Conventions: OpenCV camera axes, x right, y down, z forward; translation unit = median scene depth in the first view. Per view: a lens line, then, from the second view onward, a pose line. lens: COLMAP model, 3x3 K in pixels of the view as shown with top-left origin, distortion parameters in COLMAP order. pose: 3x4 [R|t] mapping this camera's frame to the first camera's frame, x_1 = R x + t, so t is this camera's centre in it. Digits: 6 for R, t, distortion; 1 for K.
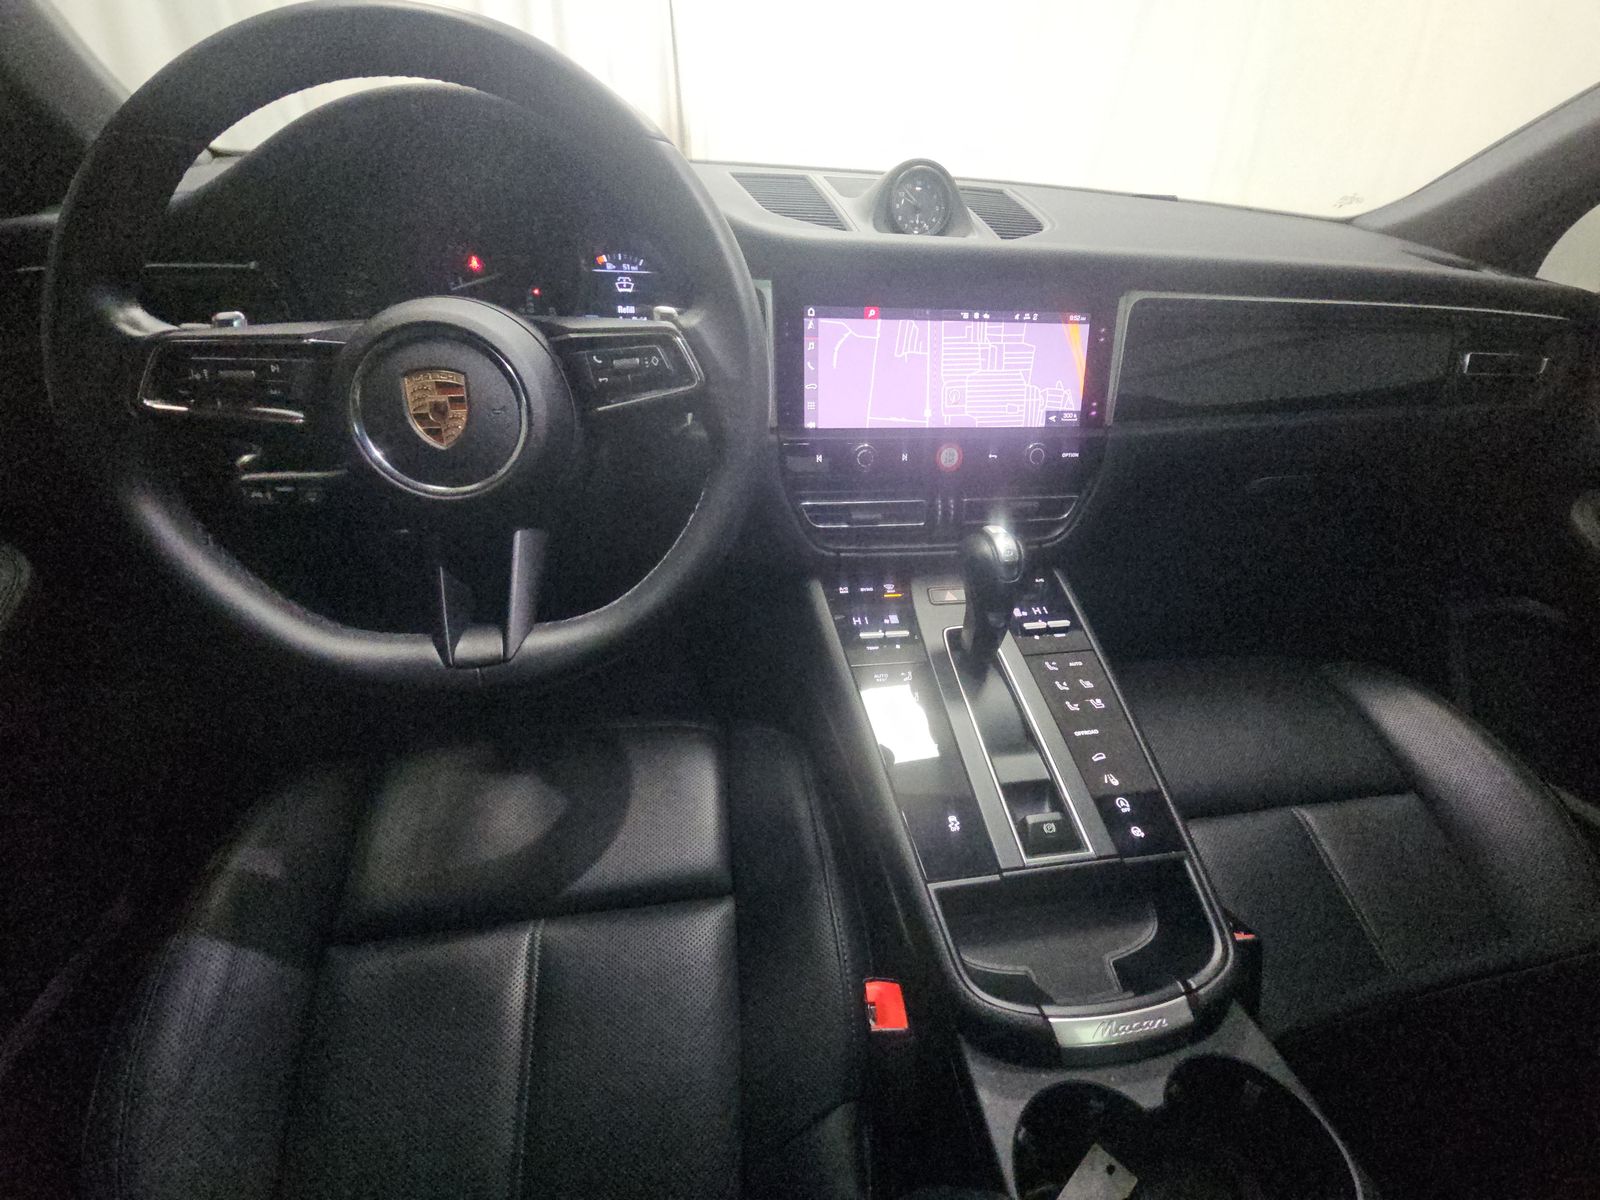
lens RADIAL K [[641.1, 0, 799.7], [0, 641.1, 601.8], [0, 0, 1]] dist [0.001797, -0.000043]
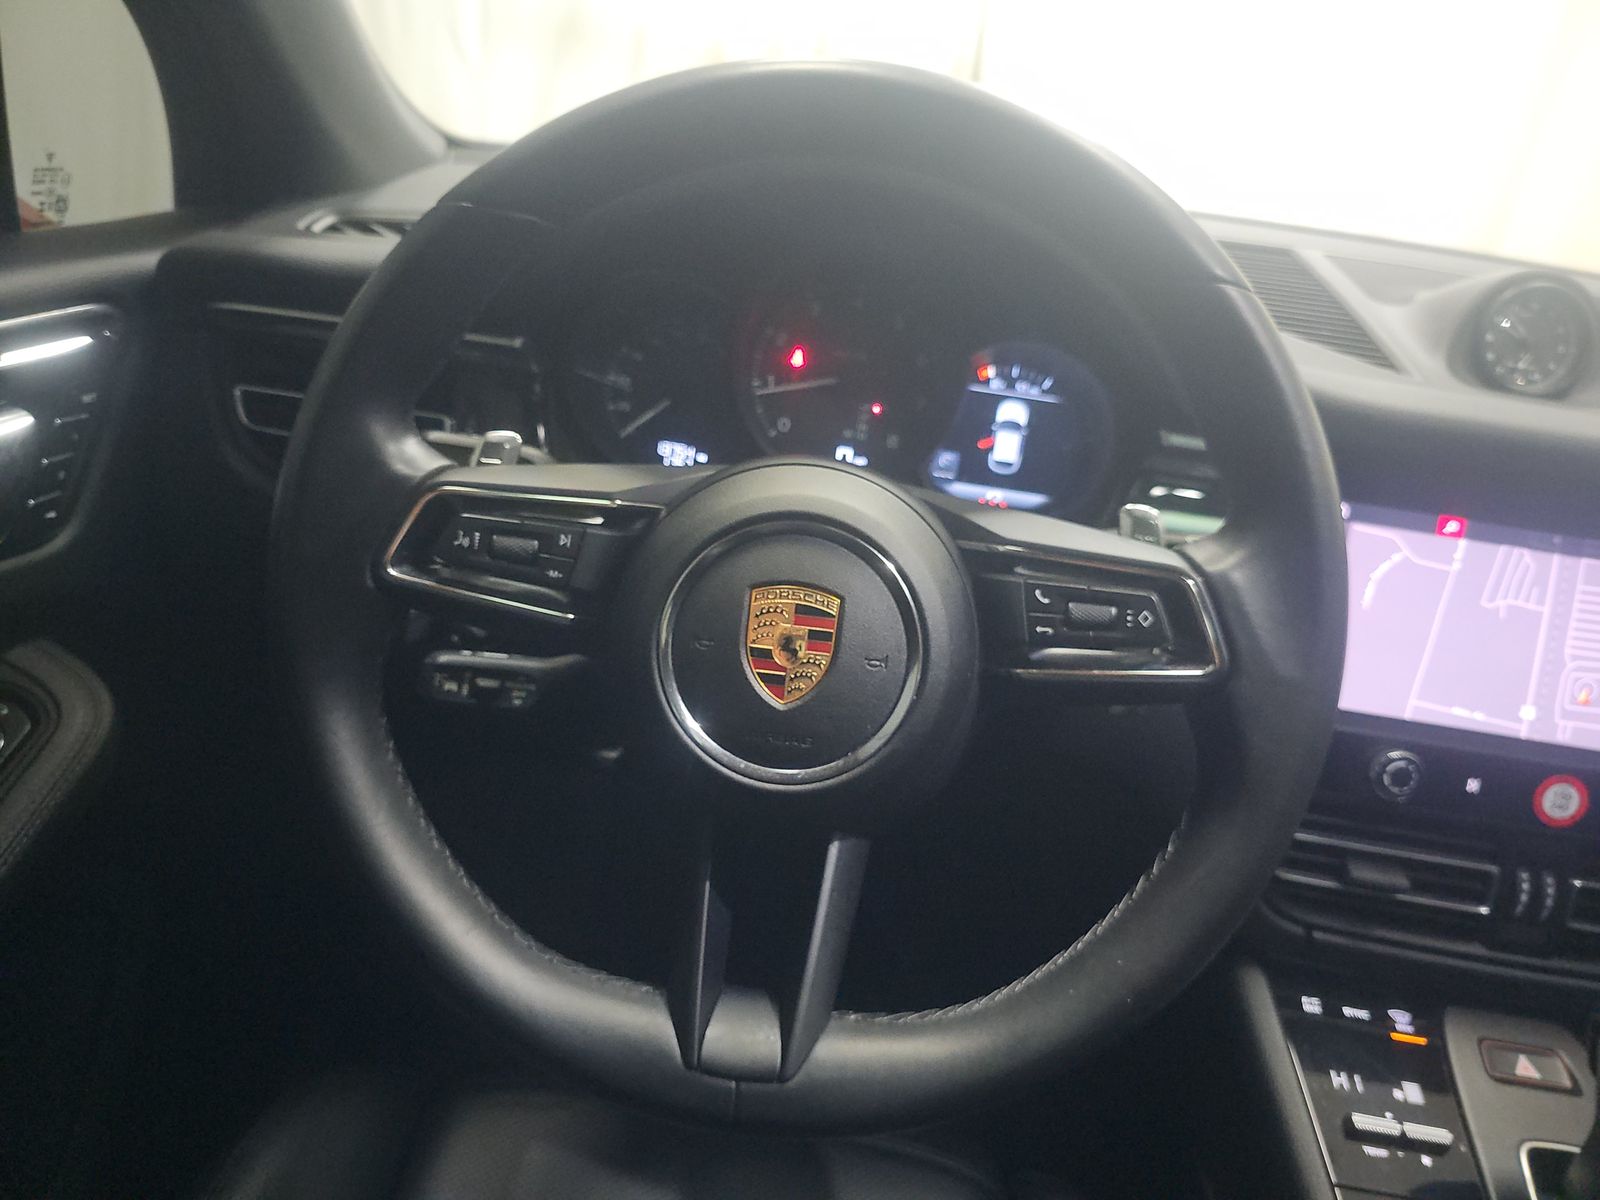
lens RADIAL K [[1071.9, 0, 798.1], [0, 1071.9, 602.2], [0, 0, 1]] dist [-0.010682, -0.010462]
pose [[0.957751, 0.177582, -0.226224, -0.212457], [-0.215896, 0.963612, -0.157608, -0.116673], [0.190004, 0.199790, 0.961240, 0.008263]]
